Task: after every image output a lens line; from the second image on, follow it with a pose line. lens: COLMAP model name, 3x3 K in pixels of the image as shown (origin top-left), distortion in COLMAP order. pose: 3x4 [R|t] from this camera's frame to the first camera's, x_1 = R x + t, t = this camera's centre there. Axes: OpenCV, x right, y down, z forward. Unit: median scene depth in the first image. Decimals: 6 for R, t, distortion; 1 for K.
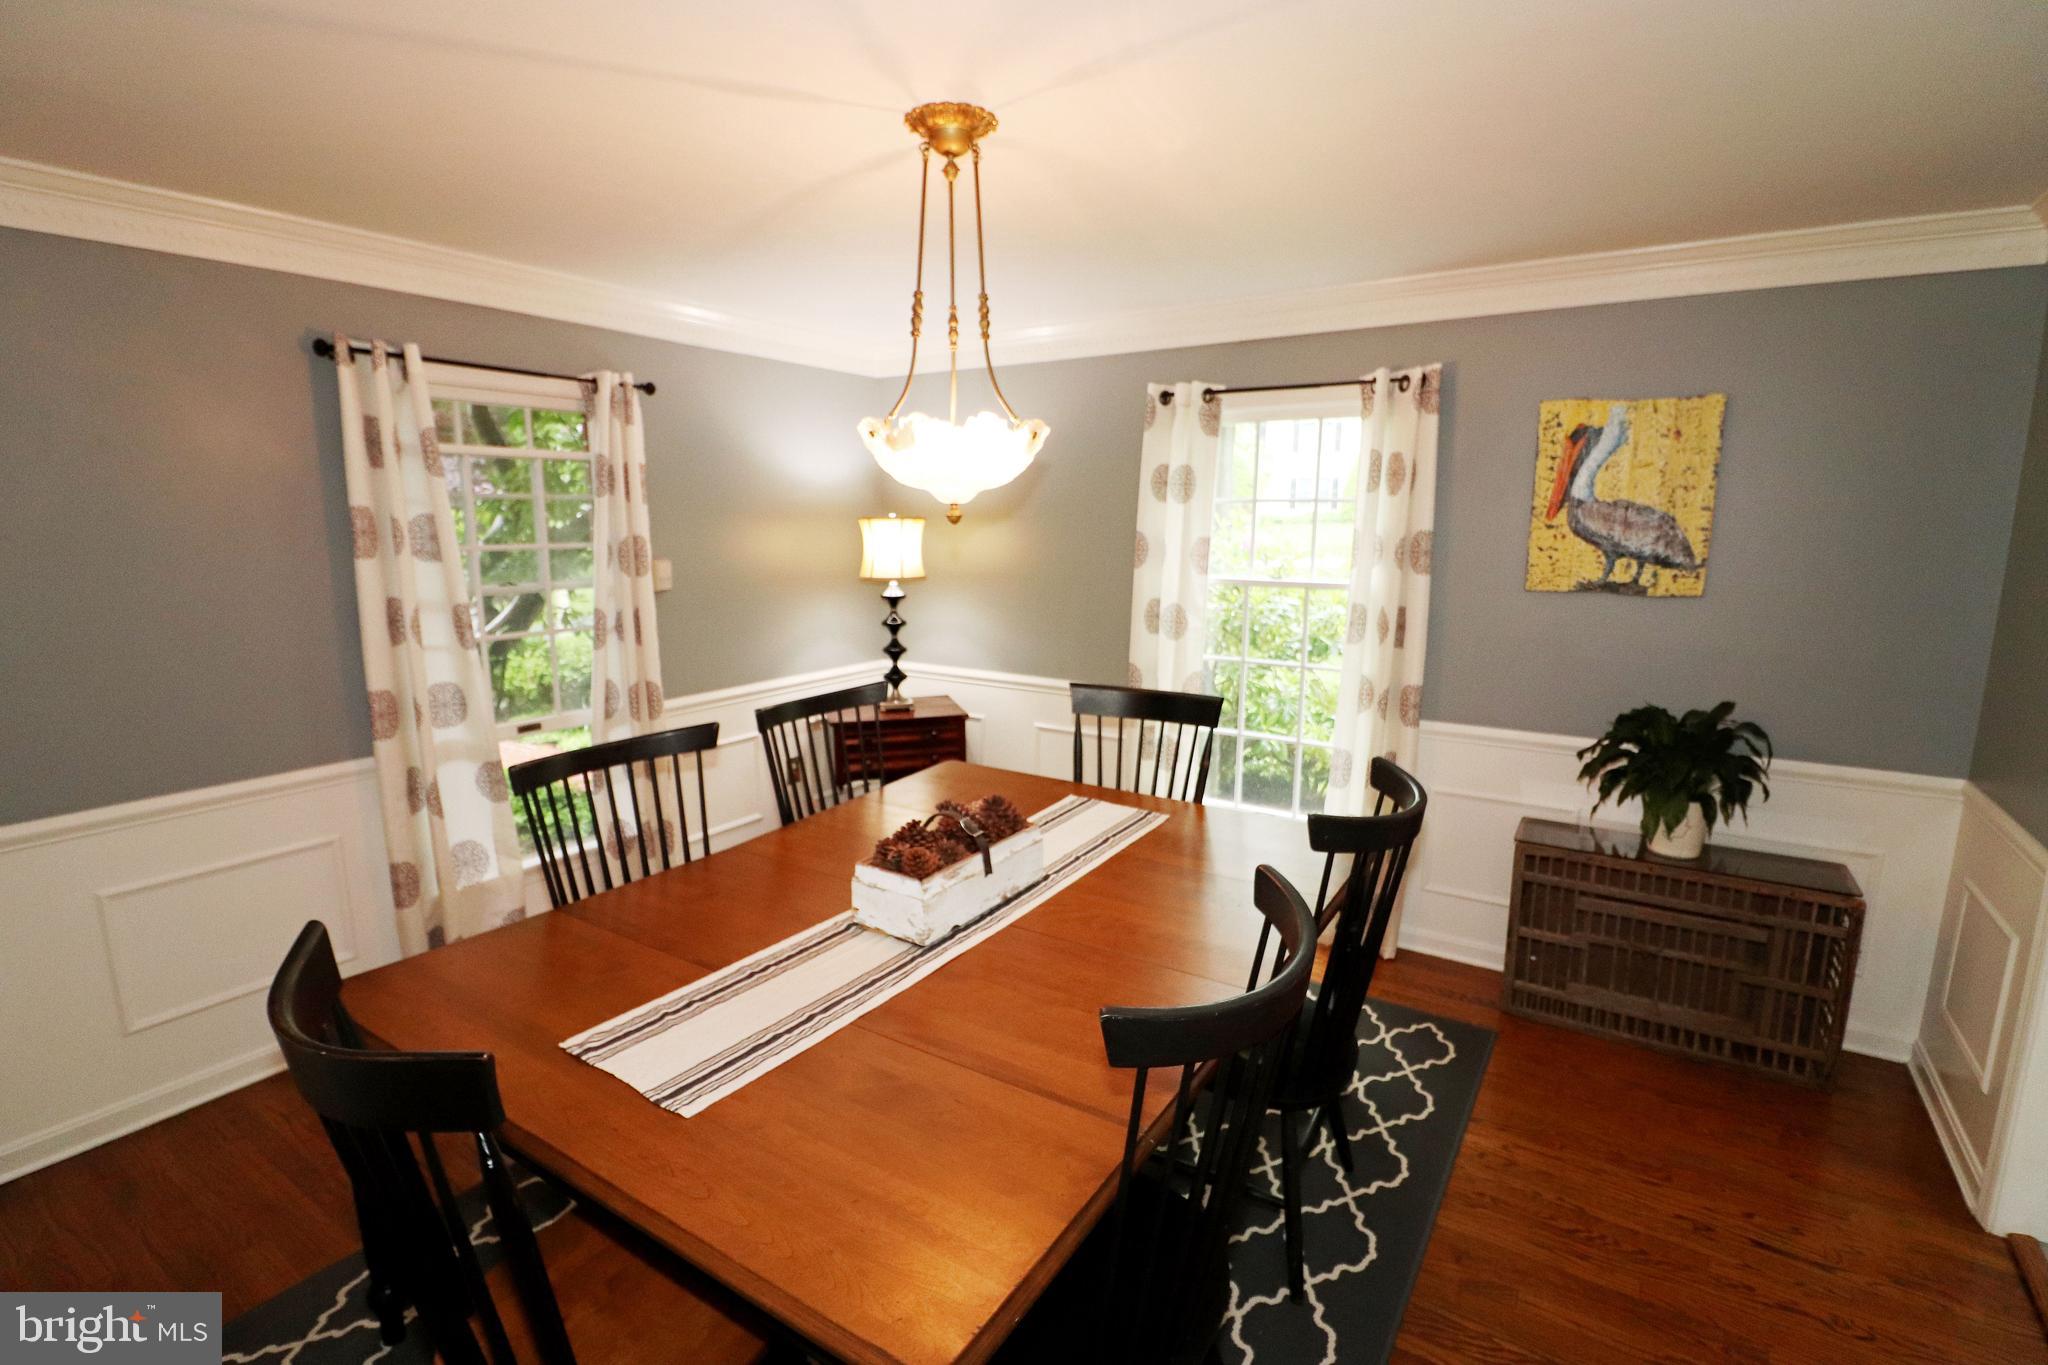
lens RADIAL K [[948.6, 0, 1024.9], [0, 948.6, 690.8], [0, 0, 1]] dist [-0.005217, -0.003041]
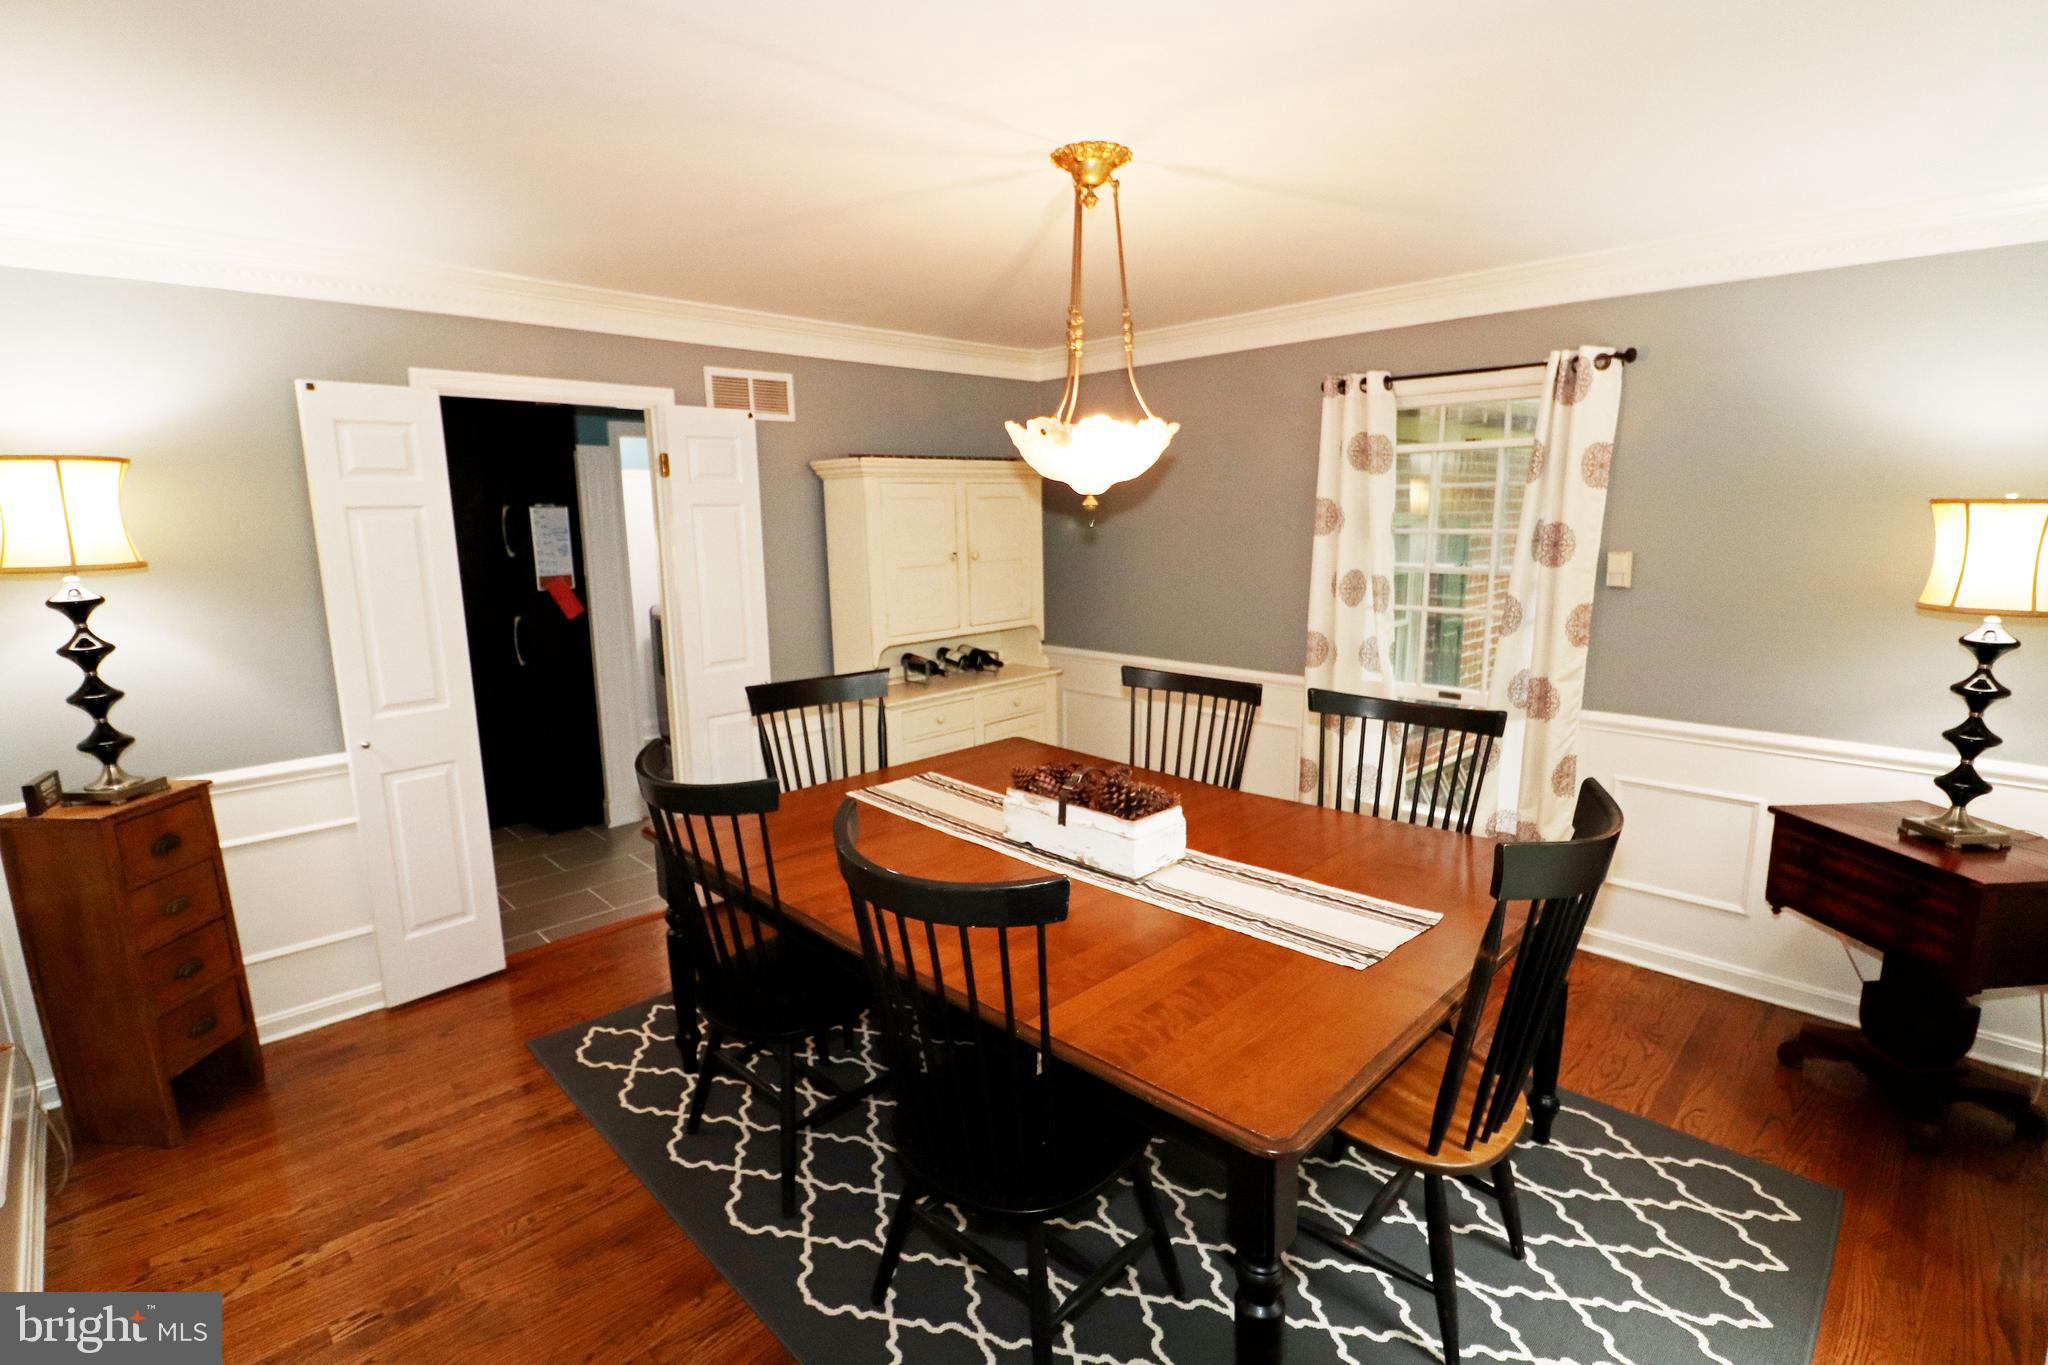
lens RADIAL K [[948.6, 0, 1021.3], [0, 948.6, 690.8], [0, 0, 1]] dist [-0.005217, -0.003041]
pose [[-0.205818, 0.184187, -0.961101, 0.616798], [-0.166262, 0.961267, 0.219823, -0.119957], [0.964363, 0.205038, -0.167223, 0.667109]]
